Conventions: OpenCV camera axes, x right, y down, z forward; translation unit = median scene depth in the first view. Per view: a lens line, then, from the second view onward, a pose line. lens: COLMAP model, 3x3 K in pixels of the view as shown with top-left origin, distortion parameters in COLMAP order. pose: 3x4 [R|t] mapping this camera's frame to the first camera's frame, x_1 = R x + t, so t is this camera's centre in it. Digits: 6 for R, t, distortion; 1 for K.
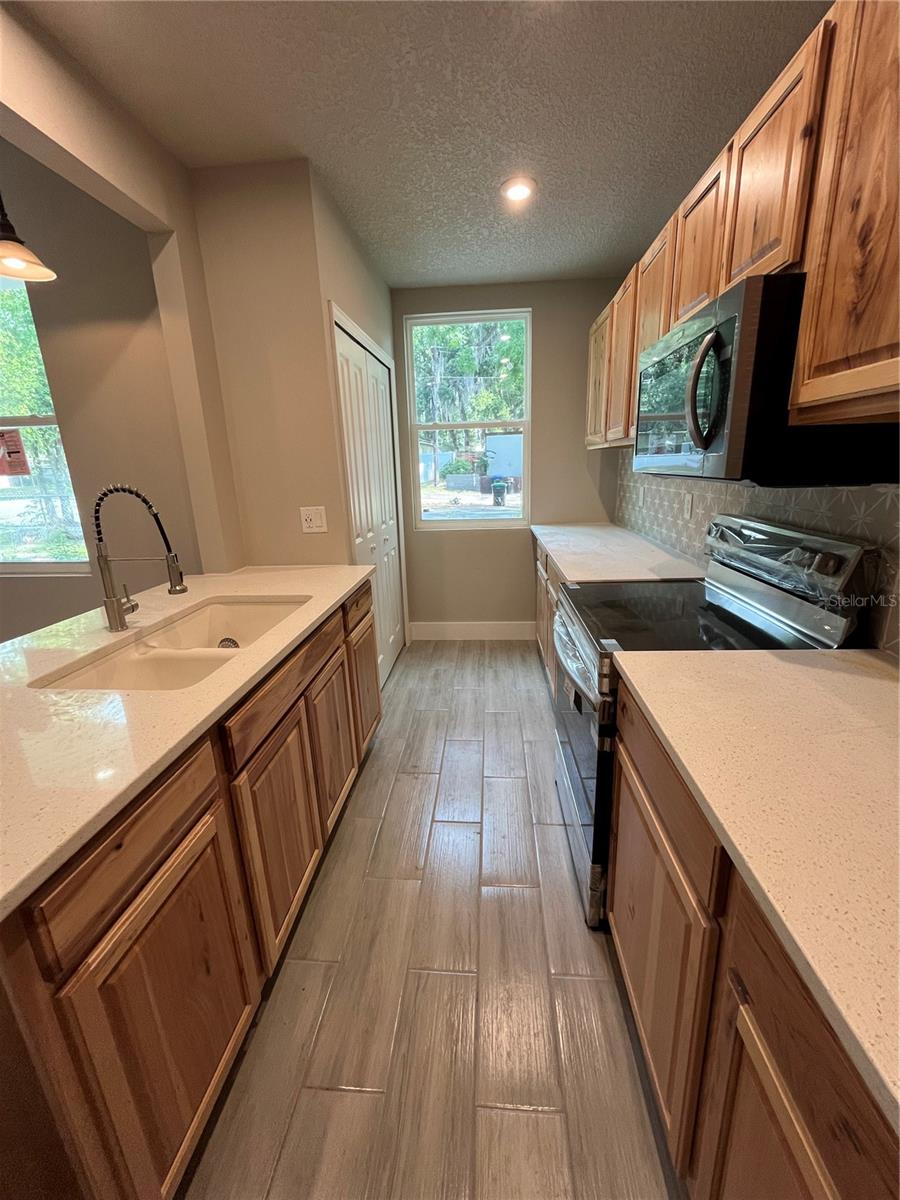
lens RADIAL K [[485.0, 0, 453.6], [0, 485.0, 595.9], [0, 0, 1]] dist [-0.003212, -0.000414]
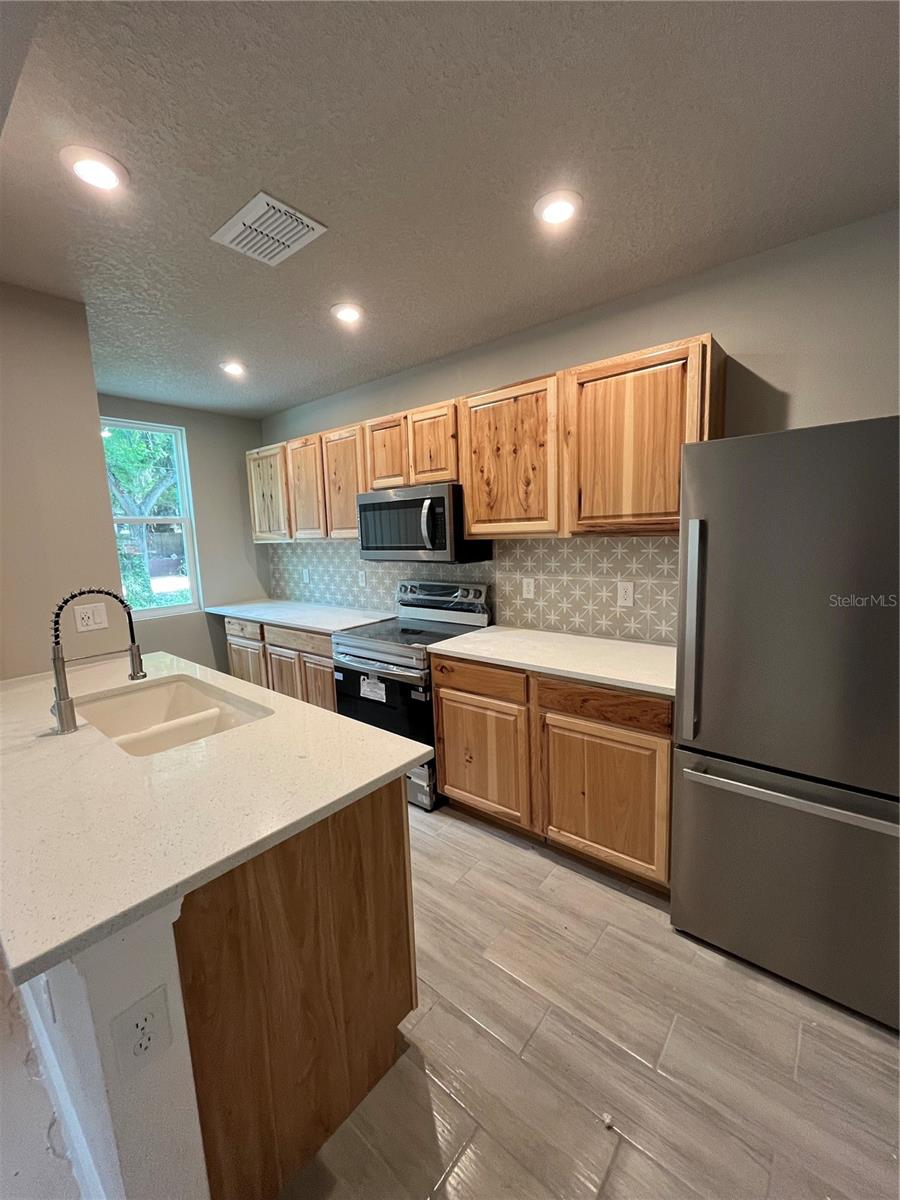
lens RADIAL K [[485.0, 0, 453.6], [0, 485.0, 595.9], [0, 0, 1]] dist [-0.003212, -0.000414]
pose [[0.580077, -0.096457, 0.808831, -1.018205], [0.229073, 0.972208, -0.048346, 0.028900], [-0.781688, 0.213325, 0.586051, -0.266644]]
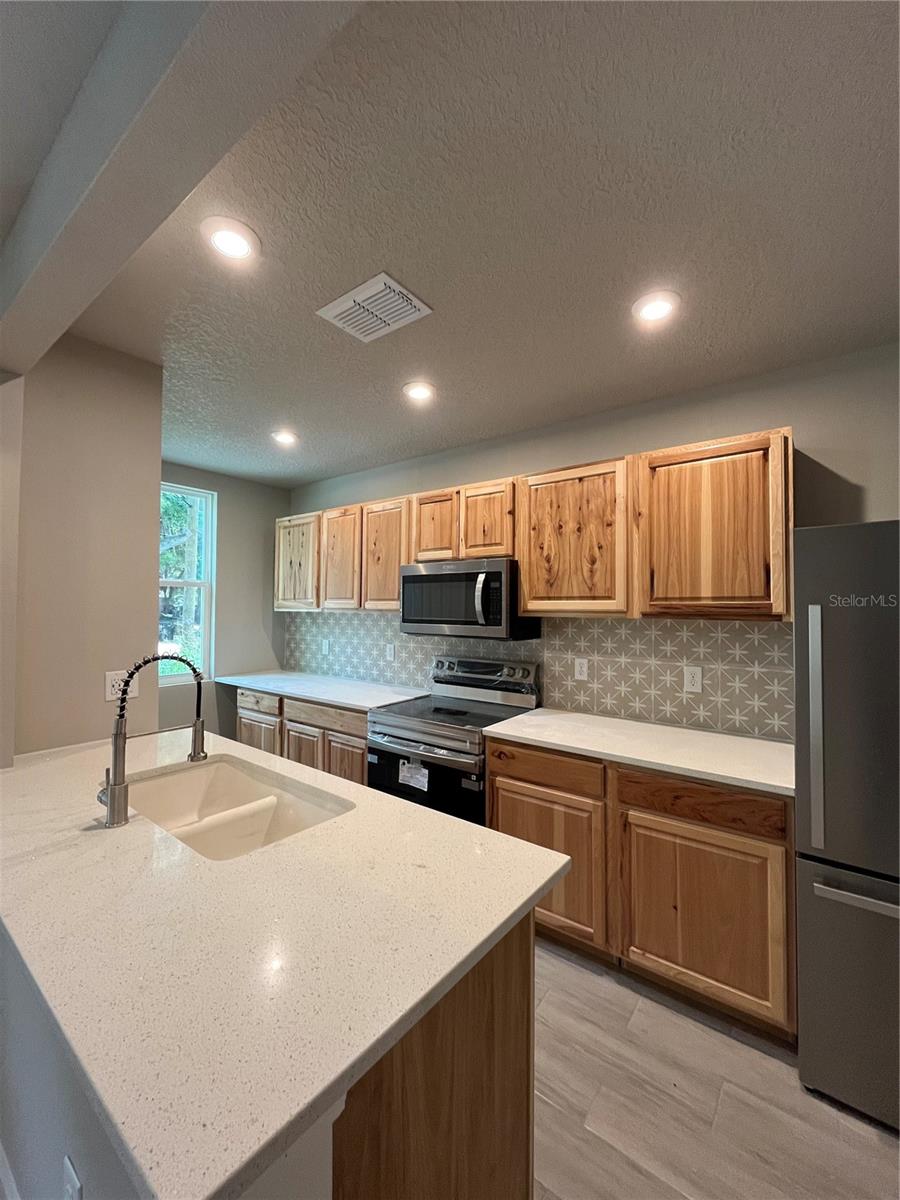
lens RADIAL K [[485.0, 0, 453.6], [0, 485.0, 595.9], [0, 0, 1]] dist [-0.003212, -0.000414]
pose [[0.548022, 0.054341, 0.834697, -1.101632], [0.196778, 0.961506, -0.191792, -0.034488], [-0.812989, 0.269356, 0.516233, -0.012487]]
